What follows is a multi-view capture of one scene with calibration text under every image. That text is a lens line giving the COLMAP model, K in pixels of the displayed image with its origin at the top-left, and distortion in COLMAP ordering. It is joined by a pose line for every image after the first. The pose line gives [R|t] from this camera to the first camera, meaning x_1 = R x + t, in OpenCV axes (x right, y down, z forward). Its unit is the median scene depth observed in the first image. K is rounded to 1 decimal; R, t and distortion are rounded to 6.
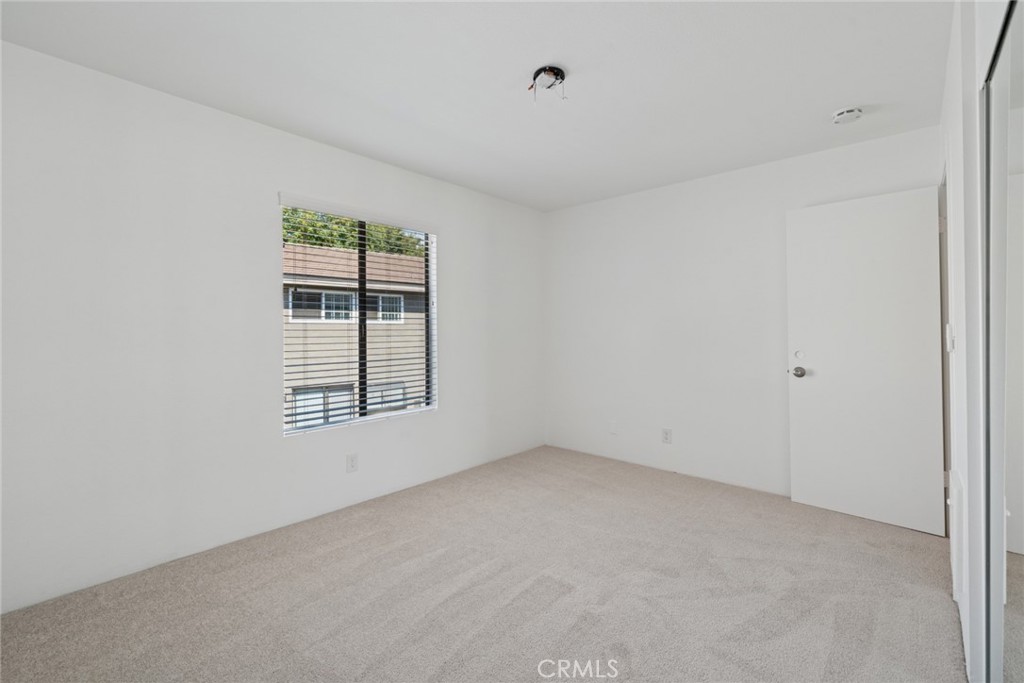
lens RADIAL K [[449.2, 0, 512.1], [0, 449.2, 328.7], [0, 0, 1]] dist [-0.000438, -0.000049]
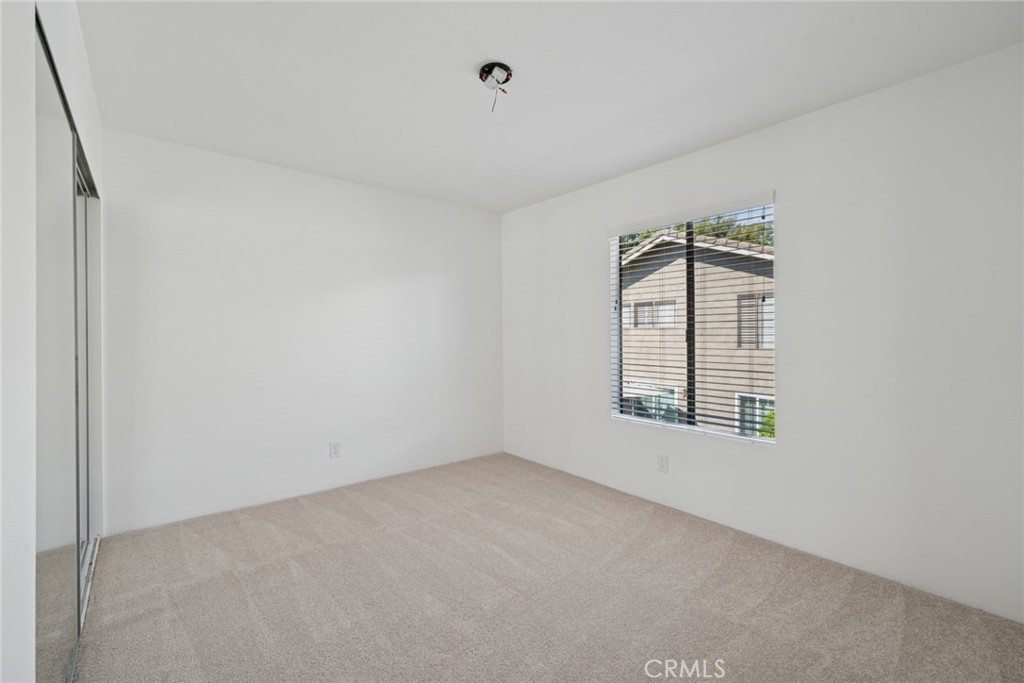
lens RADIAL K [[457.1, 0, 512.0], [0, 457.1, 341.5], [0, 0, 1]] dist [-0.001716, -0.000252]
pose [[-0.165174, 0.016907, -0.986120, 0.691992], [0.004673, 0.999855, 0.016359, -0.001502], [0.986253, -0.001906, -0.165229, 0.783718]]
